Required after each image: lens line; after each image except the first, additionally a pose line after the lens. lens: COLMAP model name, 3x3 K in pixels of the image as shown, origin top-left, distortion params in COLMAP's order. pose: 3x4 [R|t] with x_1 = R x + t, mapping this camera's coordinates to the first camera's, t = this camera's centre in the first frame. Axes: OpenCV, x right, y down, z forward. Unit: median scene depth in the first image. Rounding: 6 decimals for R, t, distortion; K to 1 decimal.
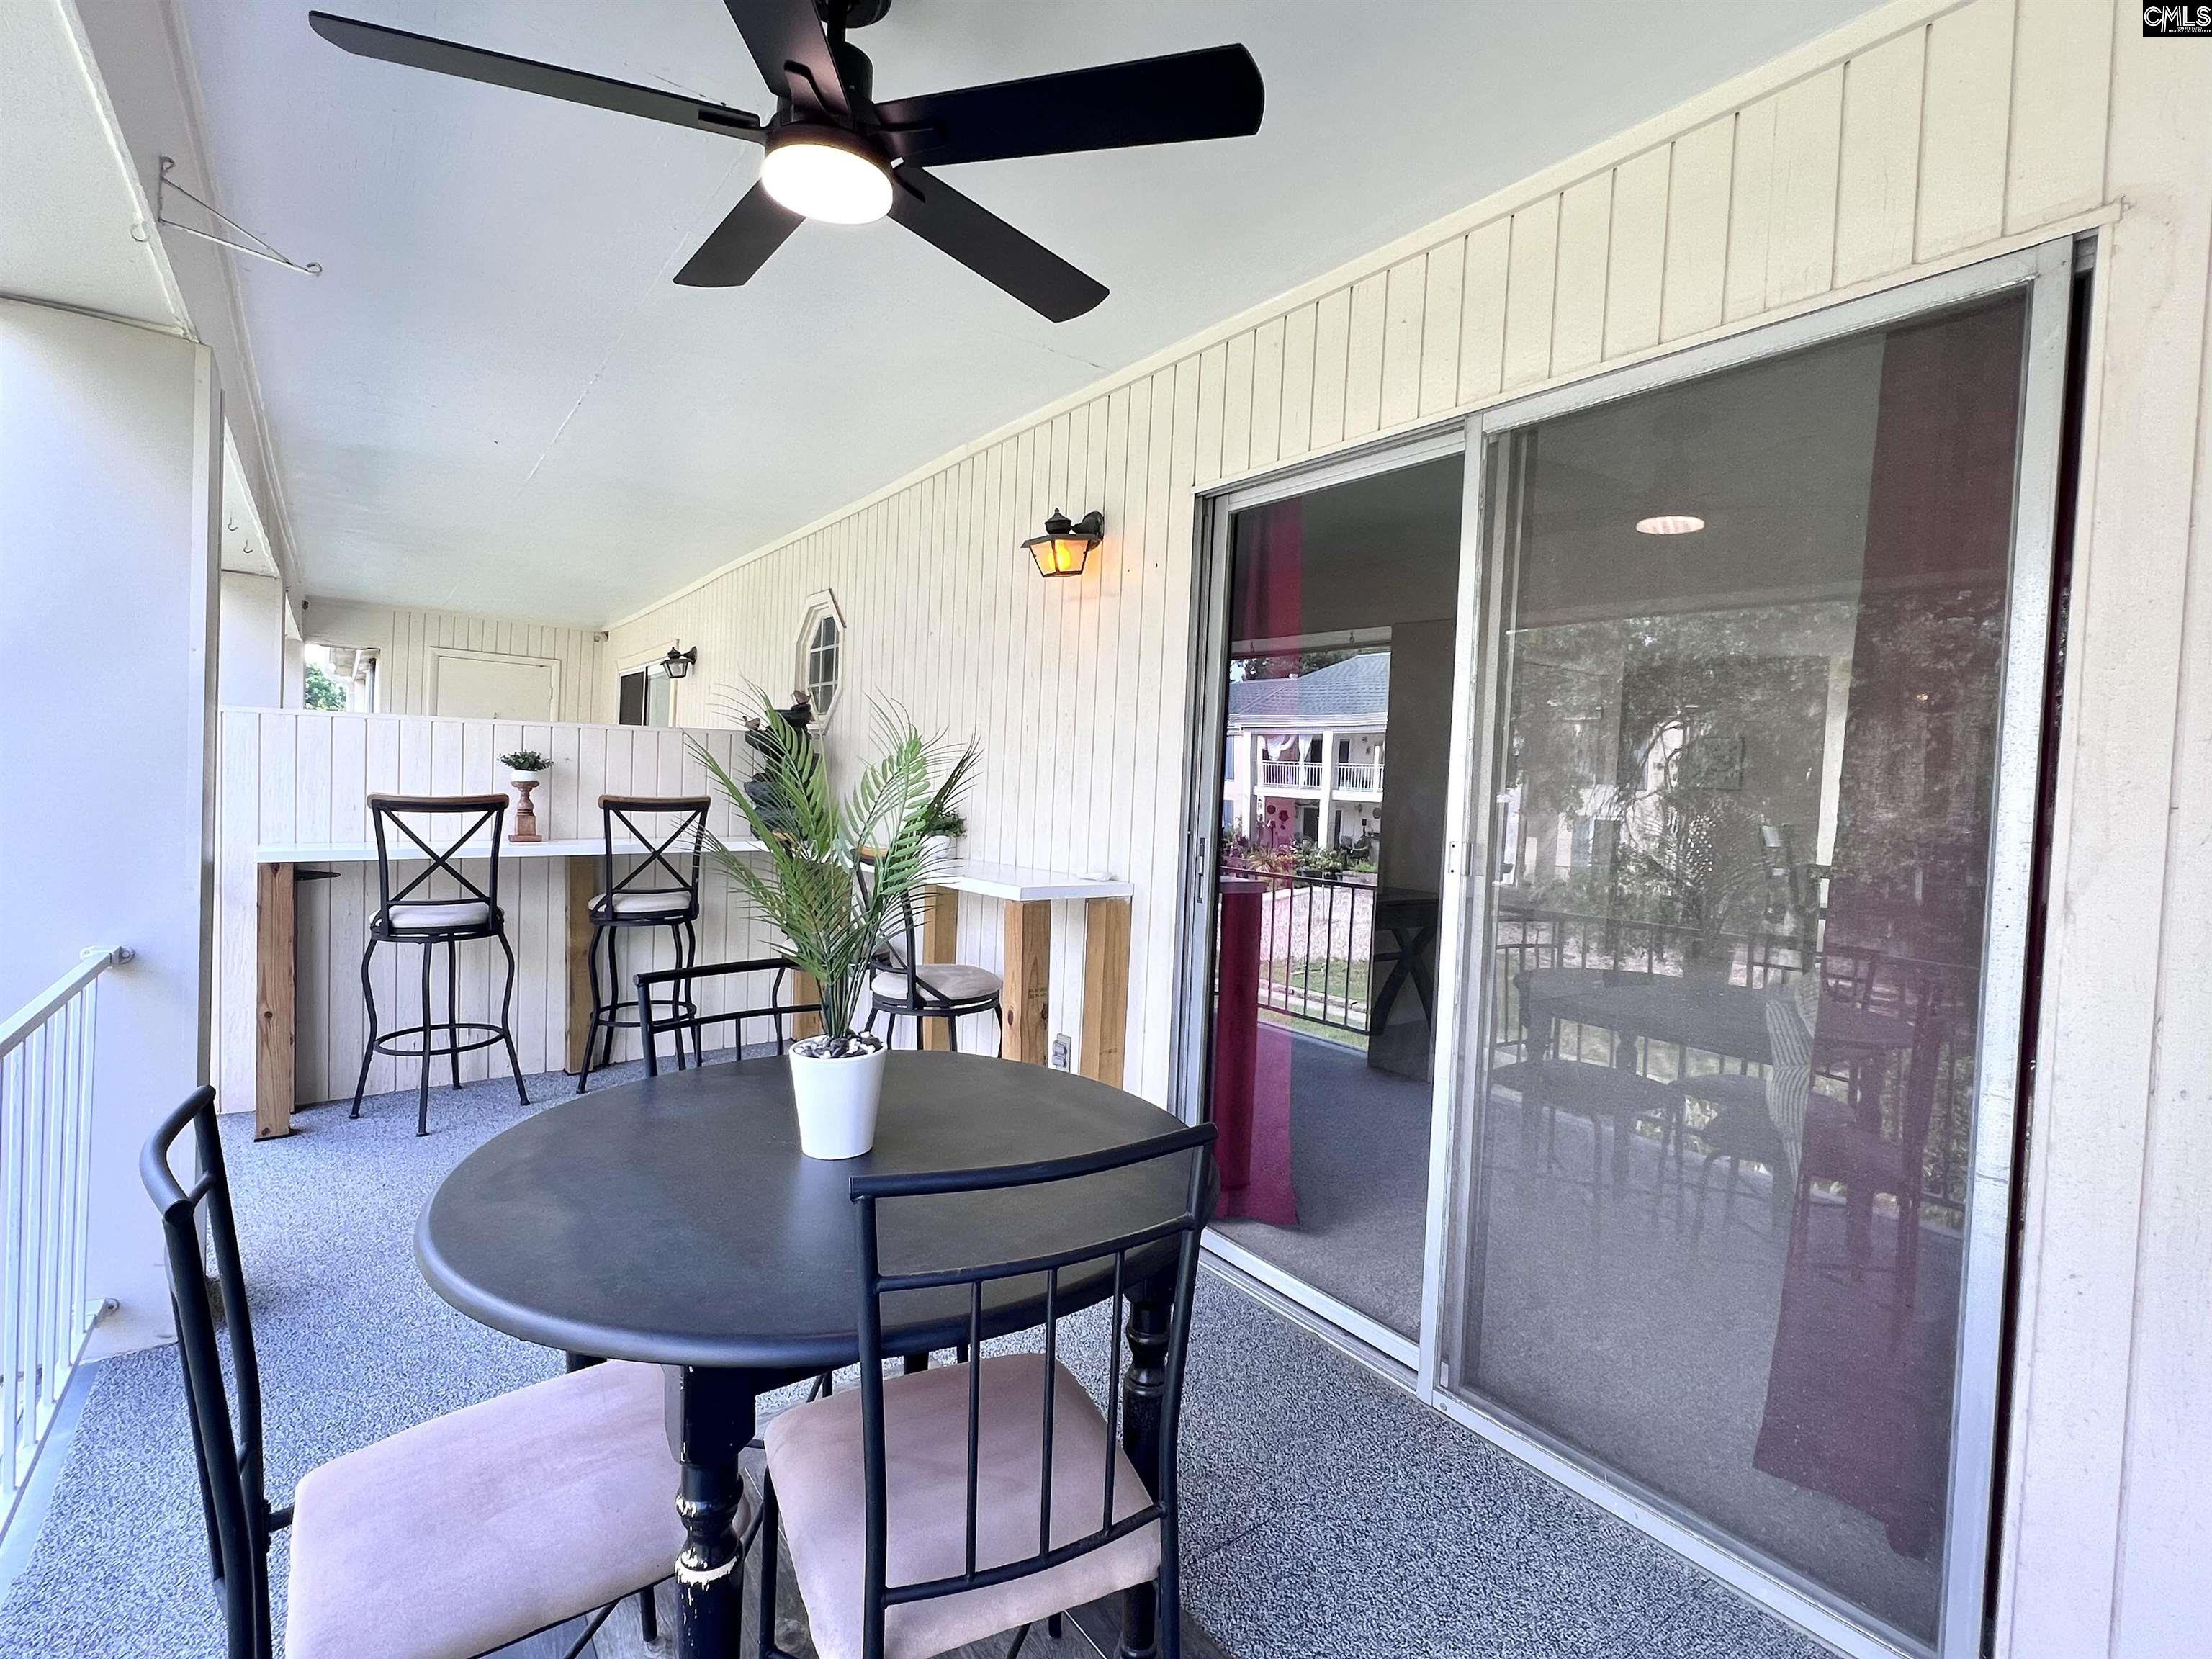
lens RADIAL K [[999.8, 0, 1106.0], [0, 999.8, 829.5], [0, 0, 1]] dist [0.000919, -0.000049]
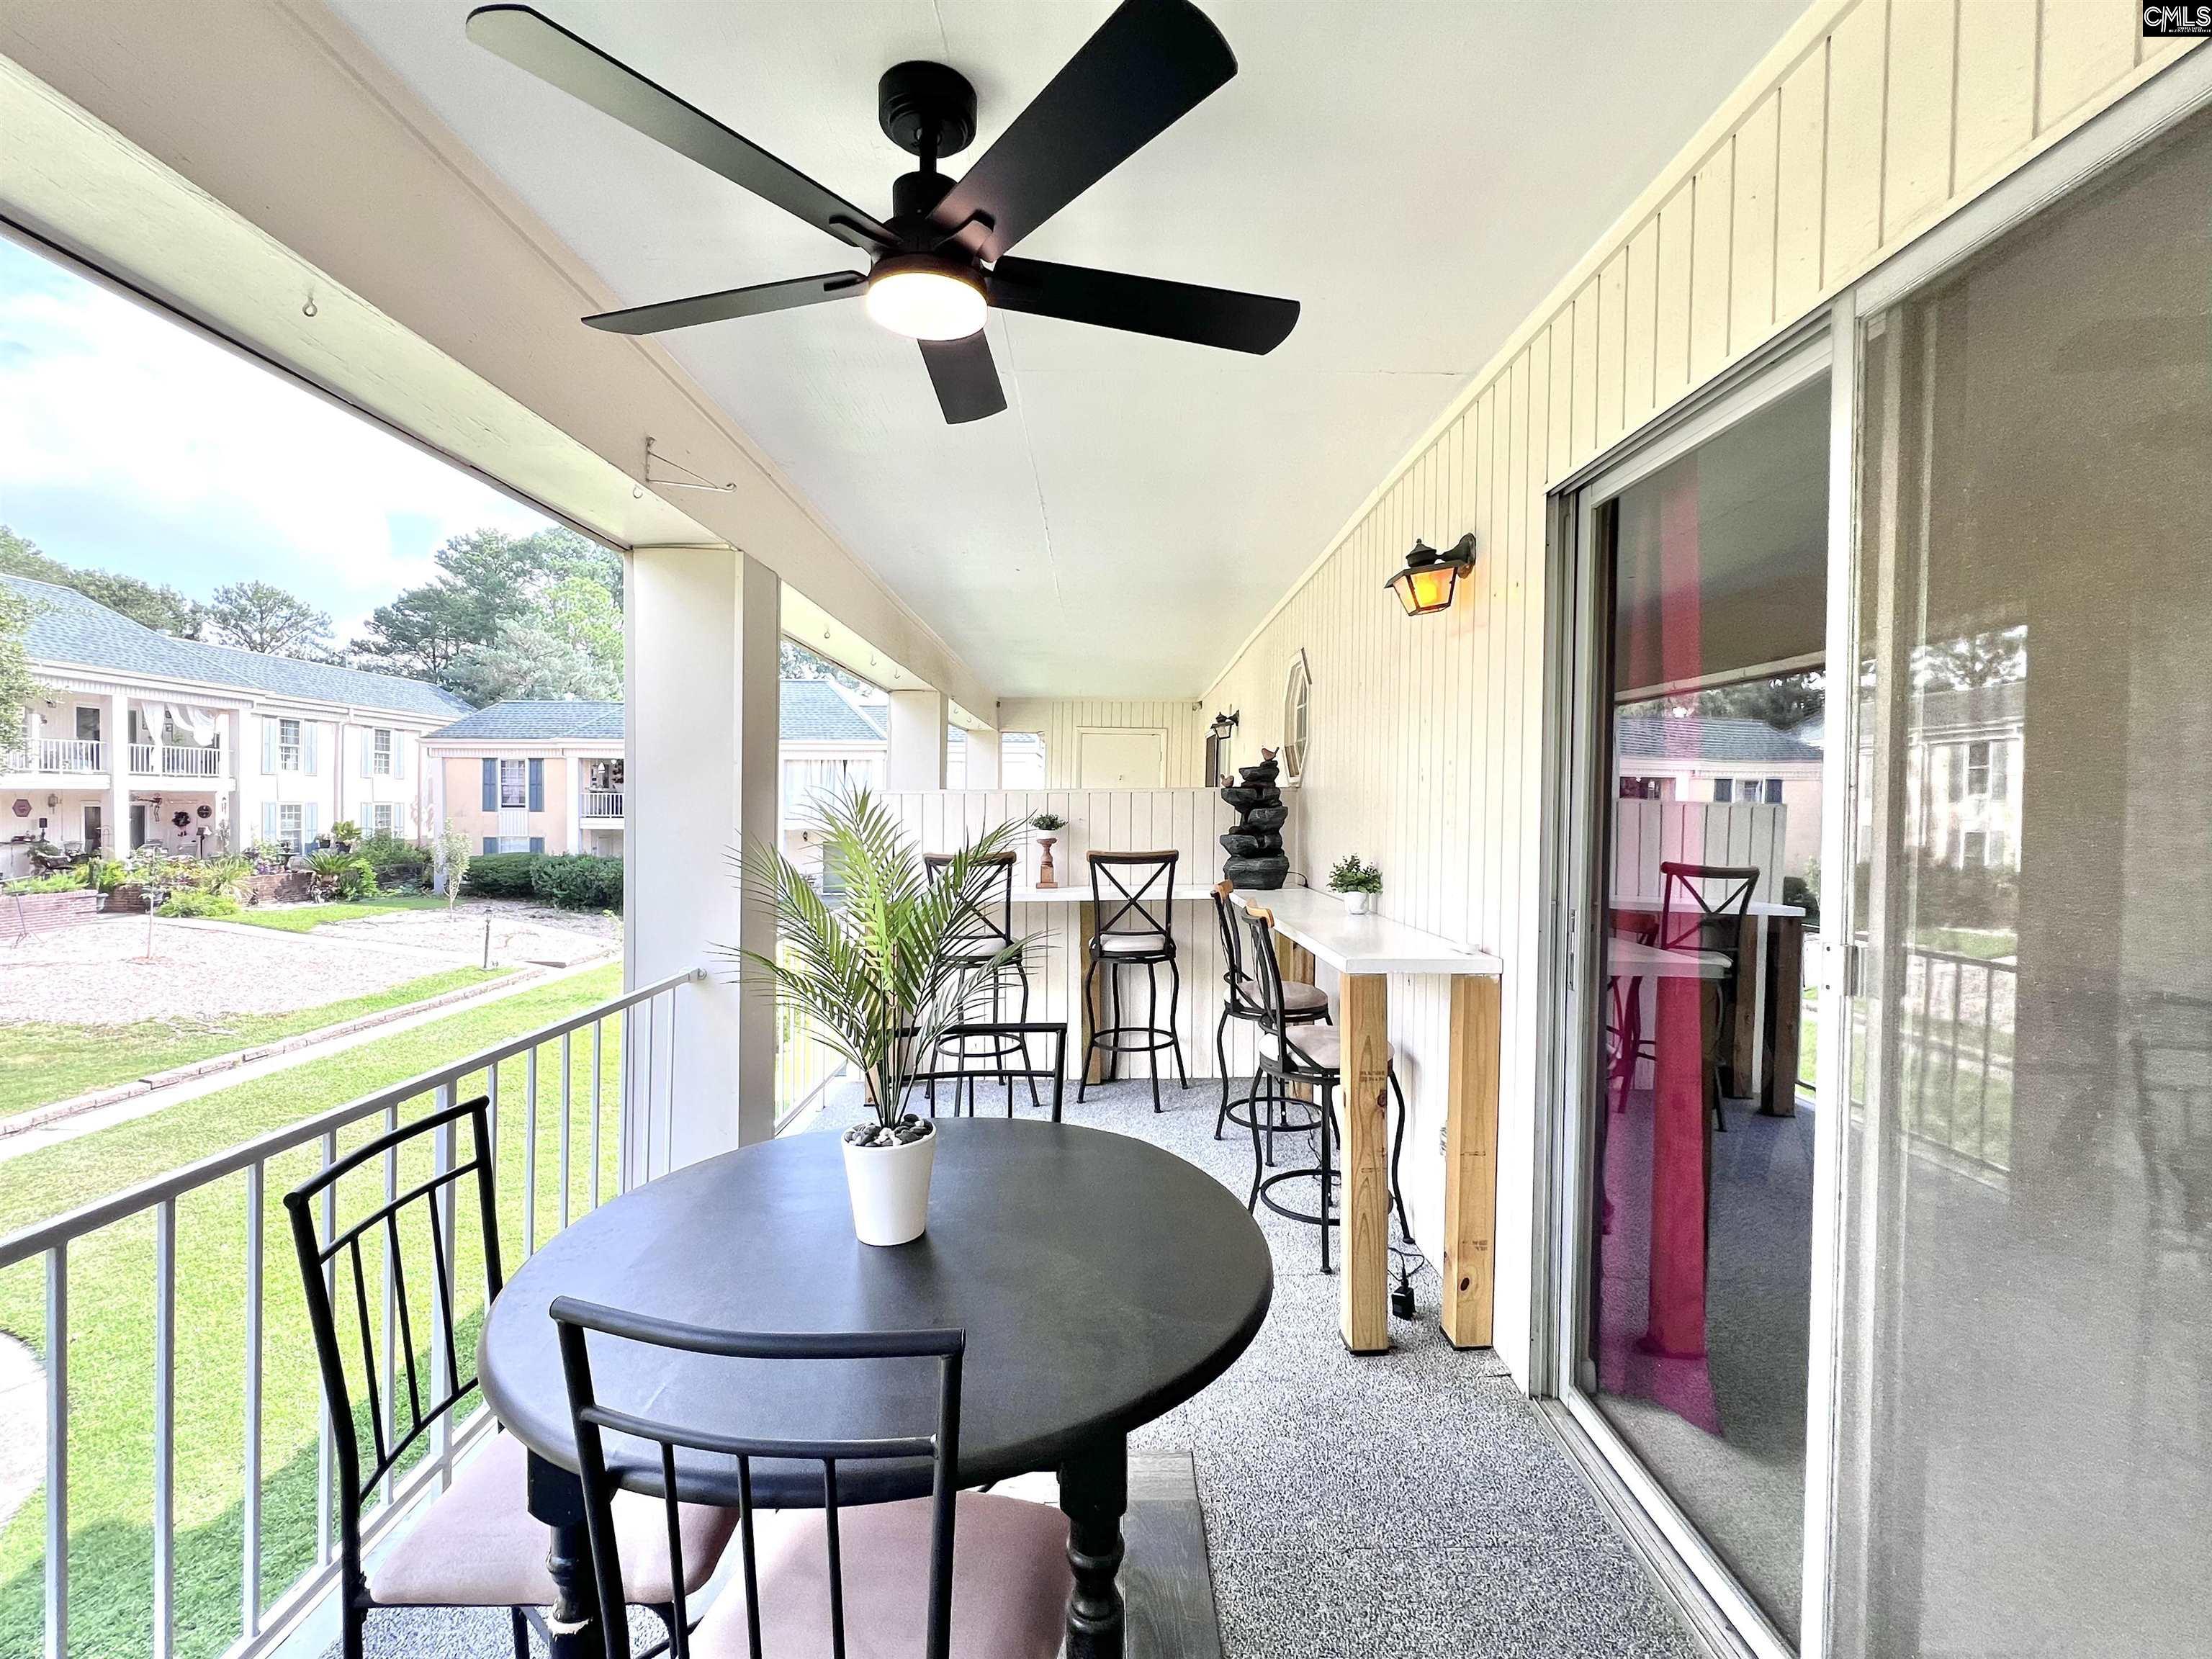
lens RADIAL K [[955.6, 0, 1103.2], [0, 955.6, 832.9], [0, 0, 1]] dist [0.002821, -0.000116]
pose [[0.795269, -0.007399, -0.606212, 0.247640], [-0.020561, 0.999021, -0.039167, -0.014304], [0.605908, 0.043612, 0.794338, 0.146306]]
